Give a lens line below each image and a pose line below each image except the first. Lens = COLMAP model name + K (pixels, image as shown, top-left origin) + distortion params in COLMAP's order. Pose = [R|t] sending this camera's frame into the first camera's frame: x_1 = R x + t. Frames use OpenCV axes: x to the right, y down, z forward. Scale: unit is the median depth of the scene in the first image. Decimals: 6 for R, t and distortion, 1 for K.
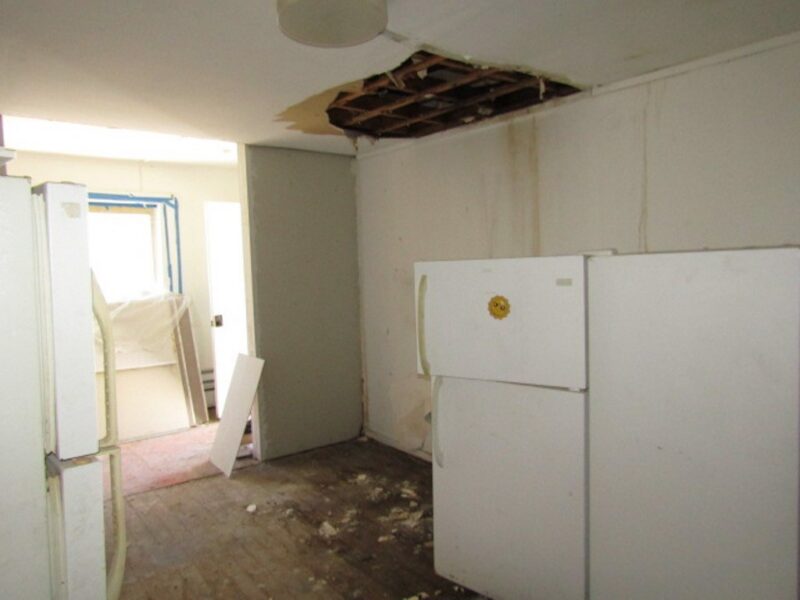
lens RADIAL K [[573.5, 0, 400.0], [0, 573.5, 300.0], [0, 0, 1]] dist [-0.002650, -0.001037]
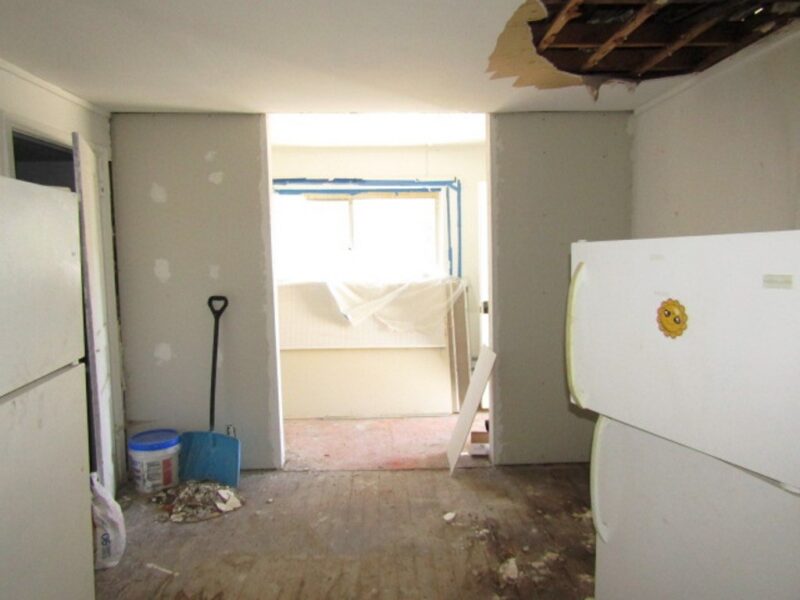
lens RADIAL K [[573.5, 0, 400.0], [0, 573.5, 300.0], [0, 0, 1]] dist [-0.002650, -0.001037]
pose [[0.800981, 0.054538, -0.596200, 0.179327], [-0.037089, 0.998450, 0.041505, -0.012508], [0.597539, -0.011133, 0.801762, 0.201760]]
